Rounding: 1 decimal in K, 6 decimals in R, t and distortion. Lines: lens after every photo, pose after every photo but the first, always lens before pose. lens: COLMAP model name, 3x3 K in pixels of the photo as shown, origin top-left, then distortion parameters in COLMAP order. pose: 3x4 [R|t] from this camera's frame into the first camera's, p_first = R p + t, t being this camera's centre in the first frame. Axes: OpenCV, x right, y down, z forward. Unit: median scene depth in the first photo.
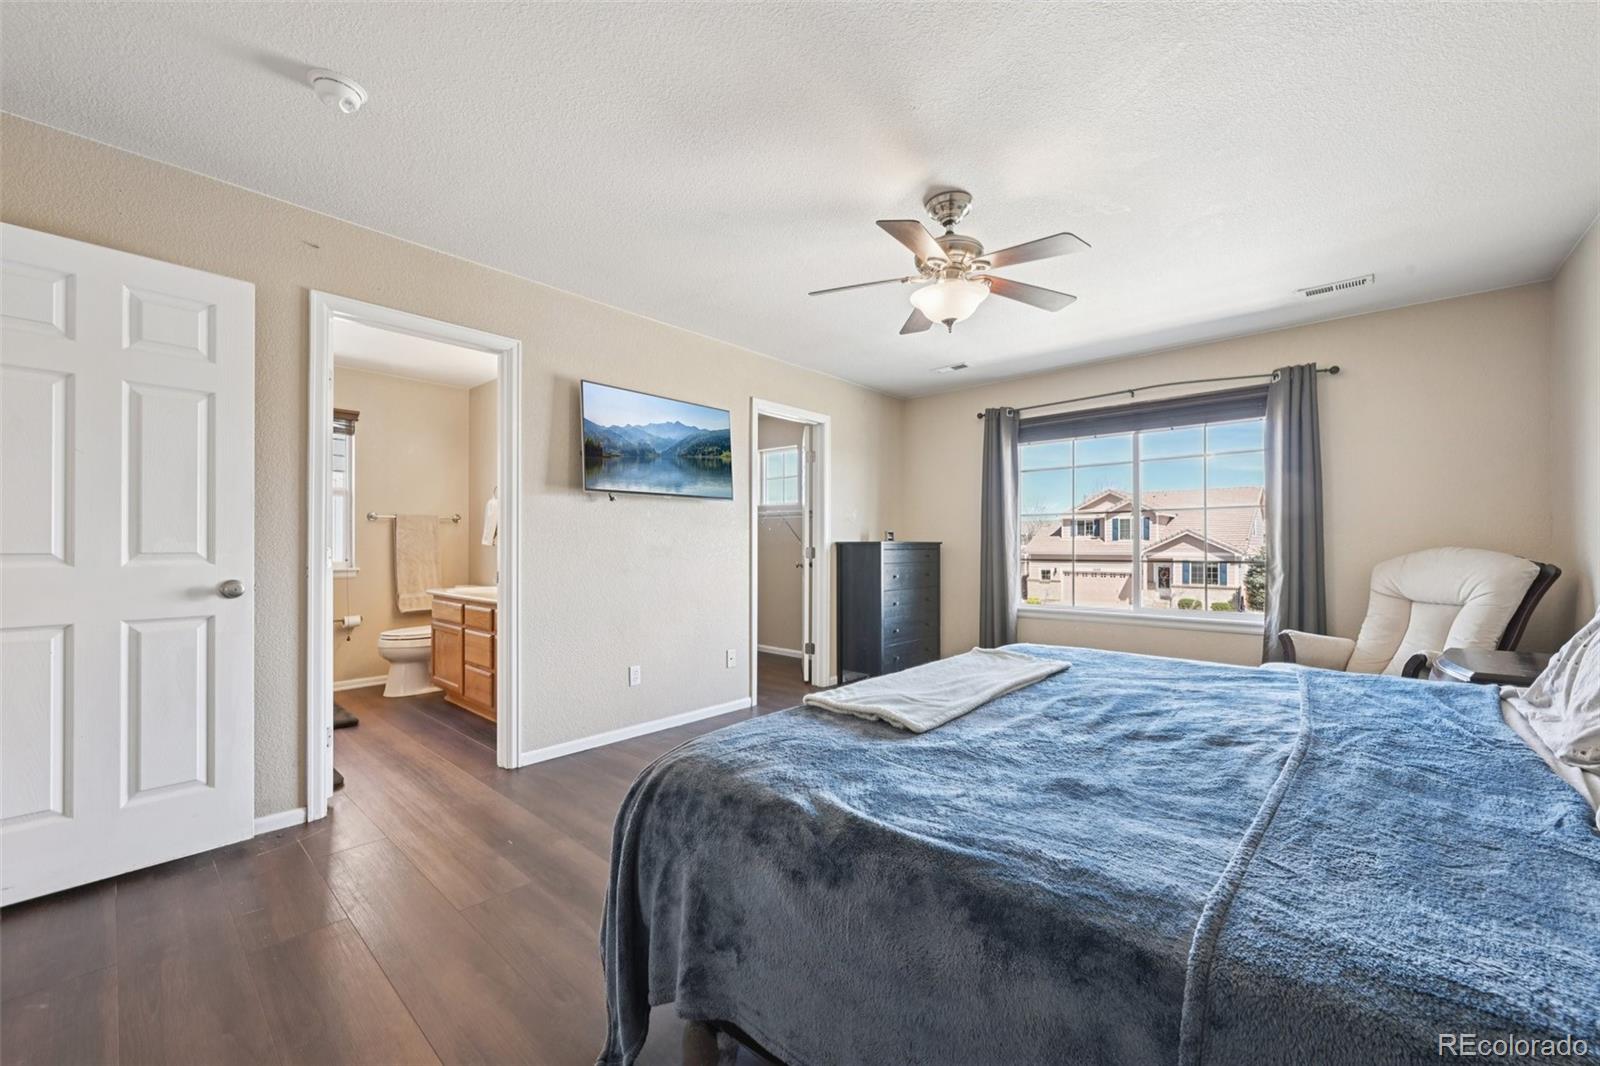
lens RADIAL K [[627.4, 0, 807.0], [0, 627.4, 543.3], [0, 0, 1]] dist [0.001889, 0.000108]
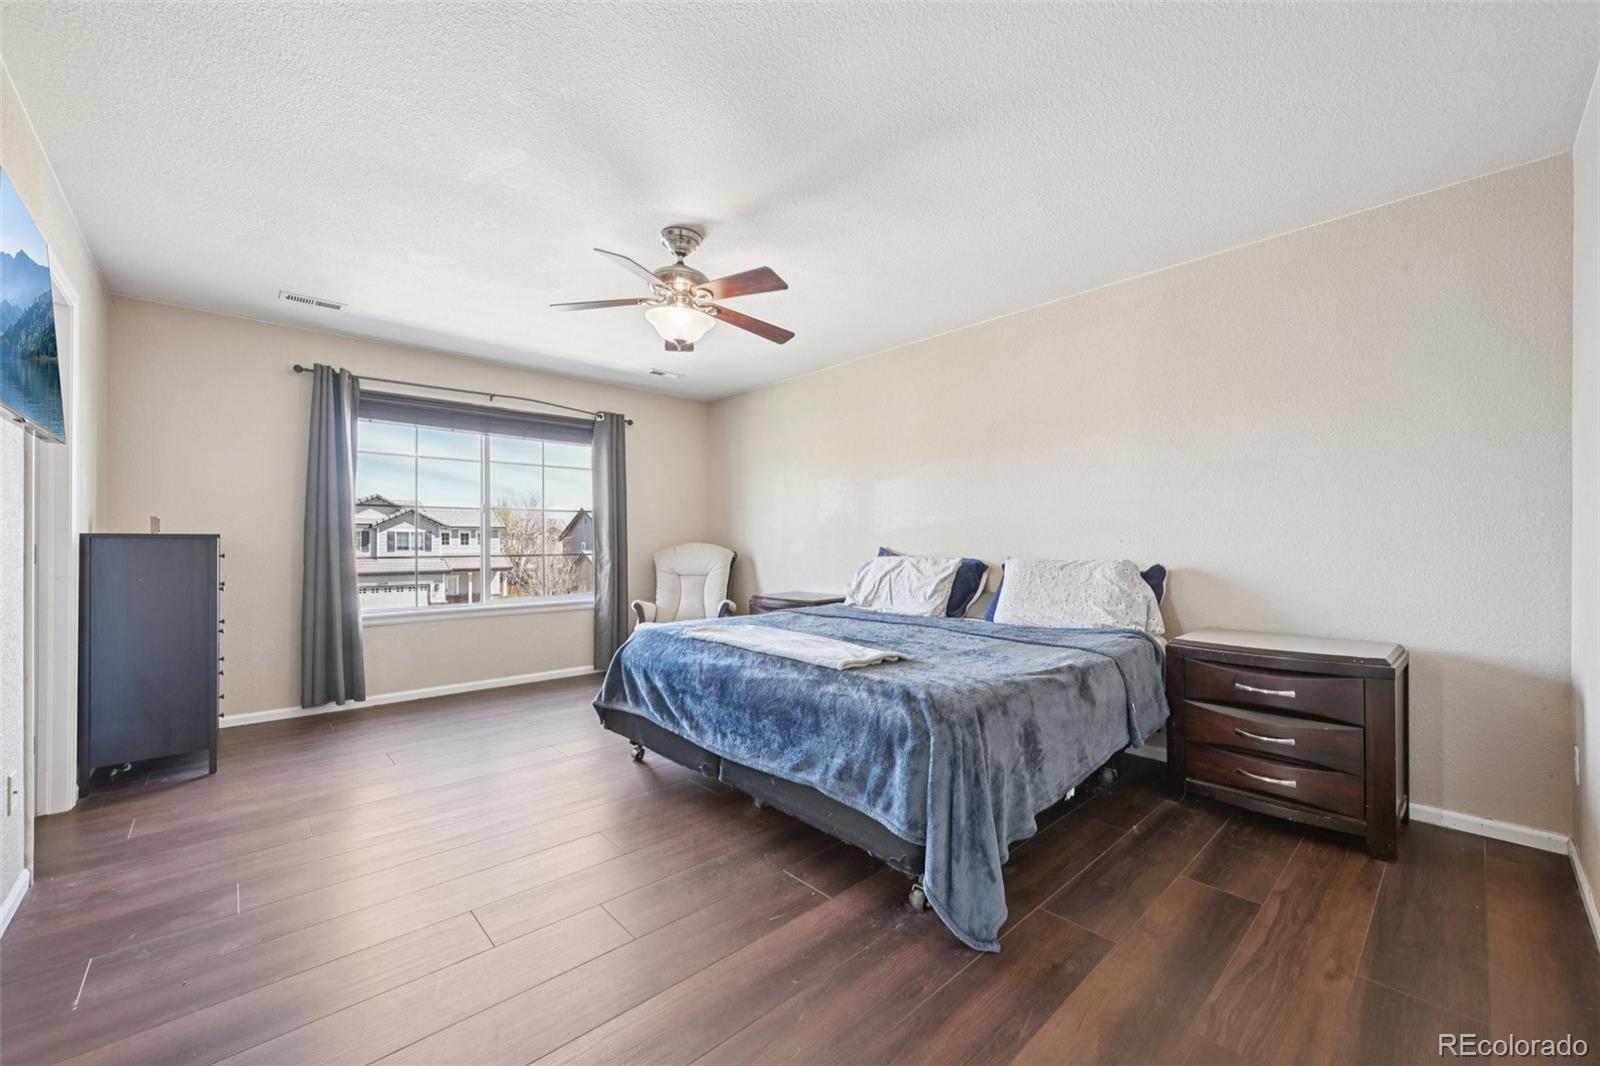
lens RADIAL K [[627.4, 0, 807.0], [0, 627.4, 543.3], [0, 0, 1]] dist [0.001889, 0.000108]
pose [[0.097307, -0.001746, 0.995253, -0.474396], [-0.004810, 0.999986, 0.002225, 0.001739], [-0.995243, -0.005004, 0.097297, 0.361976]]
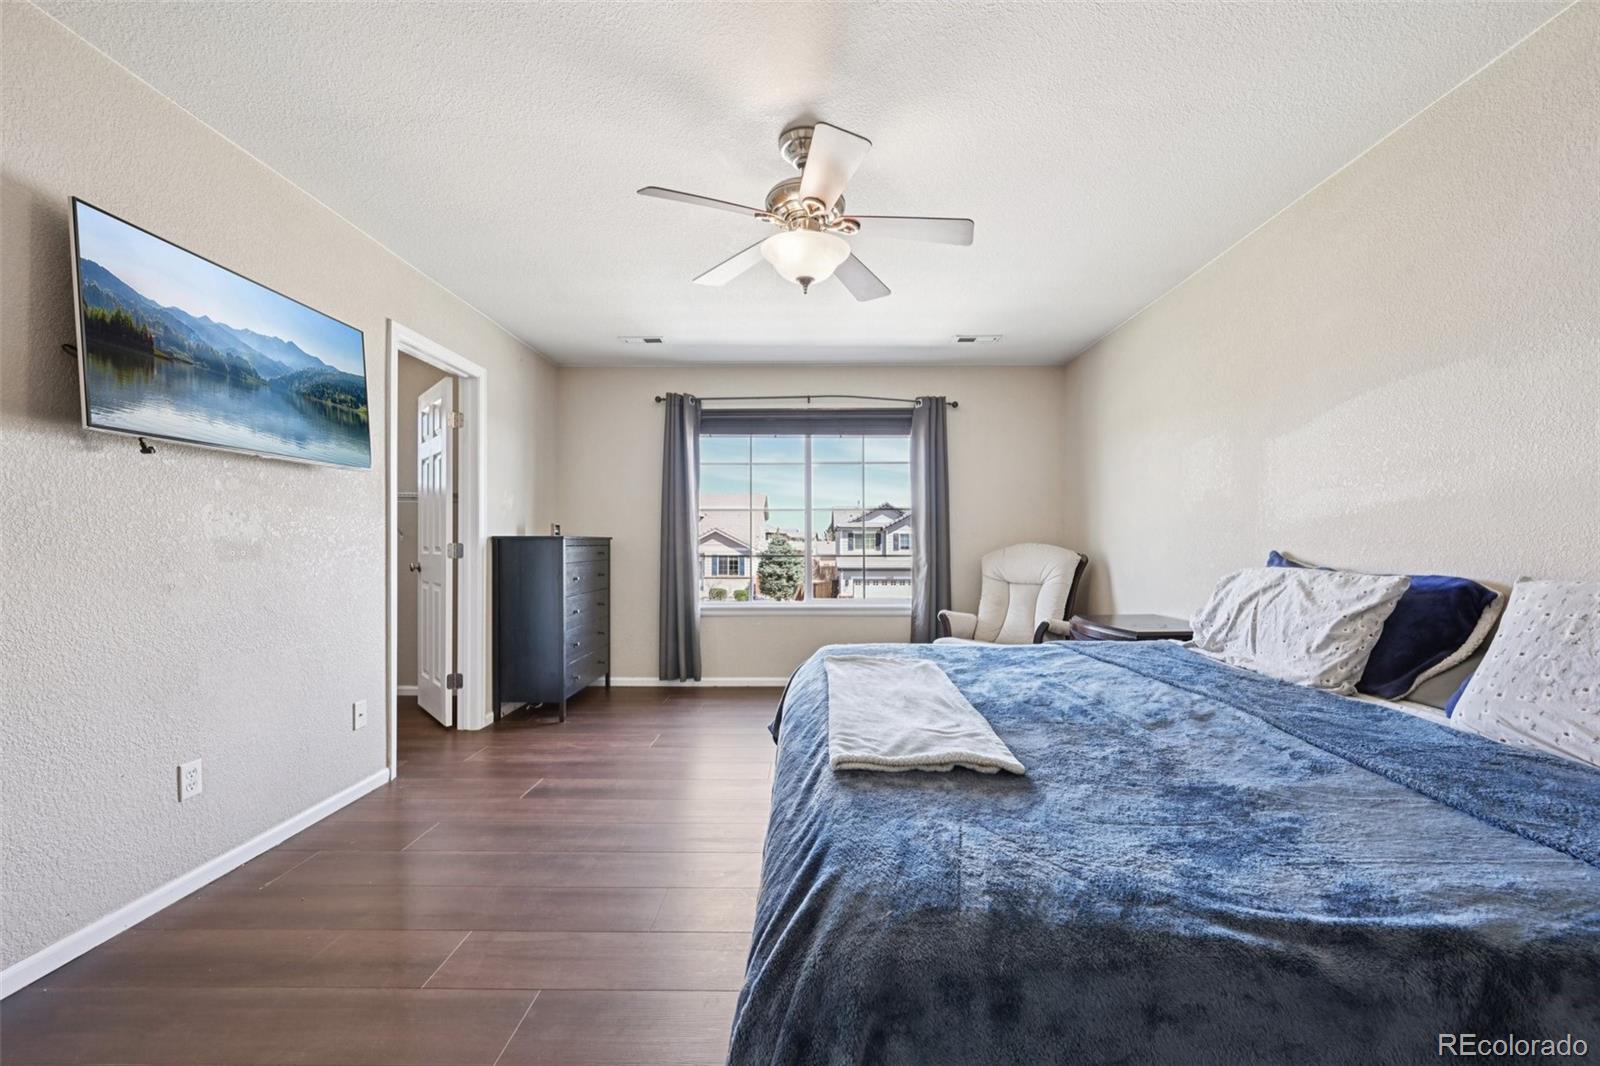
lens RADIAL K [[627.4, 0, 807.0], [0, 627.4, 543.3], [0, 0, 1]] dist [0.001889, 0.000108]
pose [[0.754118, -0.000492, 0.656739, -0.184011], [-0.003507, 0.999982, 0.004776, 0.001345], [-0.656730, -0.005905, 0.754103, 0.190594]]
